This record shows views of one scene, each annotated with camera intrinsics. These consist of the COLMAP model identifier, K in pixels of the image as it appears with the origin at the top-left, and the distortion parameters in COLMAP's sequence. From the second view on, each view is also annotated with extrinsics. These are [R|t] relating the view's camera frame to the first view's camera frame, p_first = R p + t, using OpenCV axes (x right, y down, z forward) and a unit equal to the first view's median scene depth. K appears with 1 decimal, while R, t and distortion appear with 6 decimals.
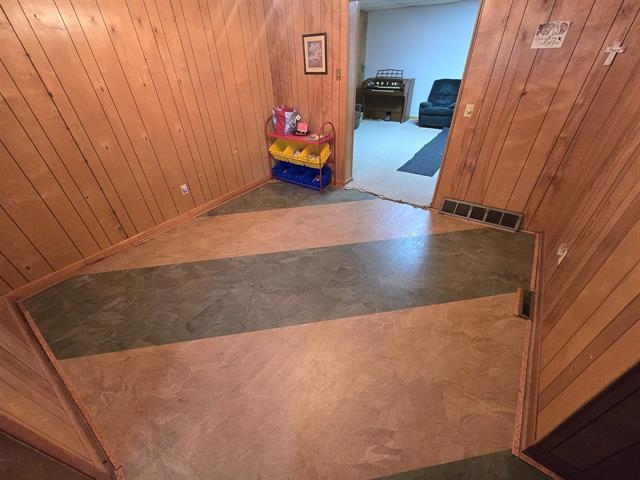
lens RADIAL K [[261.3, 0, 320.8], [0, 261.3, 238.7], [0, 0, 1]] dist [-0.001534, -0.000040]
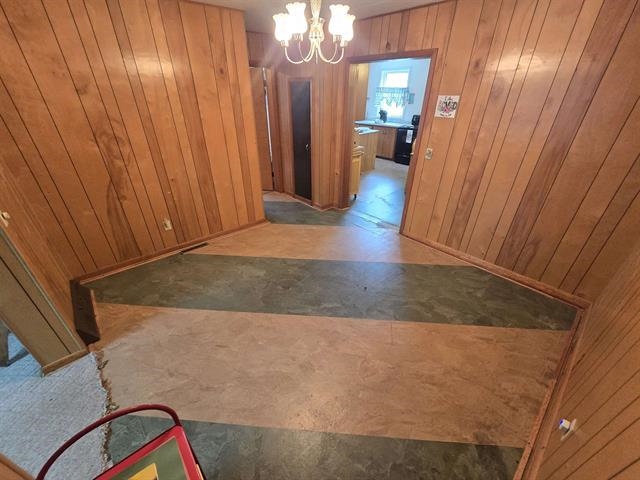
lens RADIAL K [[261.3, 0, 319.0], [0, 261.3, 244.4], [0, 0, 1]] dist [-0.001534, -0.000040]
pose [[-0.972465, -0.091087, 0.214512, -0.265009], [0.156507, 0.426763, 0.890718, -0.893841], [-0.172679, 0.899765, -0.400756, 1.208279]]
